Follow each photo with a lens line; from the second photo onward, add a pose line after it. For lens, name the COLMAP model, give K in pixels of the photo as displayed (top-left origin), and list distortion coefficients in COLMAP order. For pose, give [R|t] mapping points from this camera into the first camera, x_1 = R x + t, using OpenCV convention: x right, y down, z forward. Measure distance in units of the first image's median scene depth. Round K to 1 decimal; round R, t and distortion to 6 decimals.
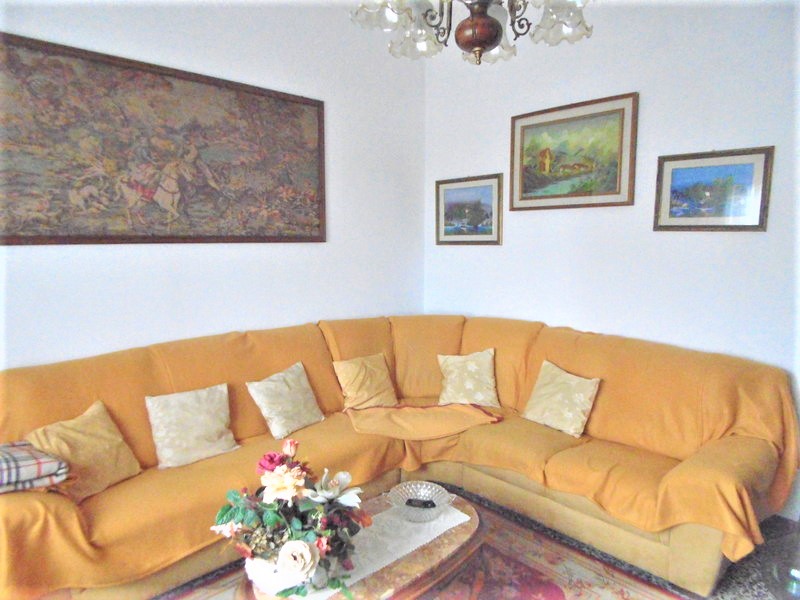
lens RADIAL K [[525.1, 0, 398.7], [0, 525.1, 298.5], [0, 0, 1]] dist [0.007950, -0.008345]
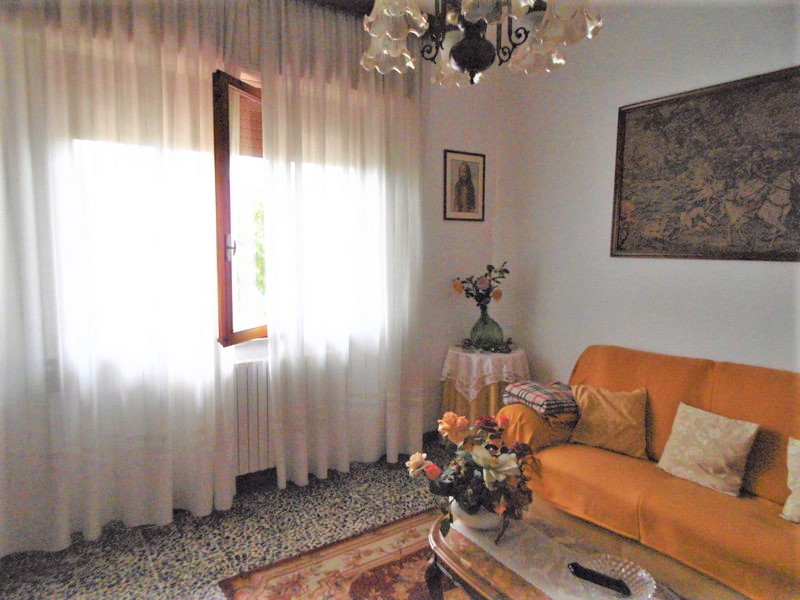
lens RADIAL K [[525.1, 0, 397.2], [0, 525.1, 295.6], [0, 0, 1]] dist [0.007950, -0.008345]
pose [[-0.162884, 0.091962, -0.982350, 0.628844], [-0.129176, 0.985089, 0.113637, -0.071648], [0.978152, 0.145406, -0.148576, 0.554523]]
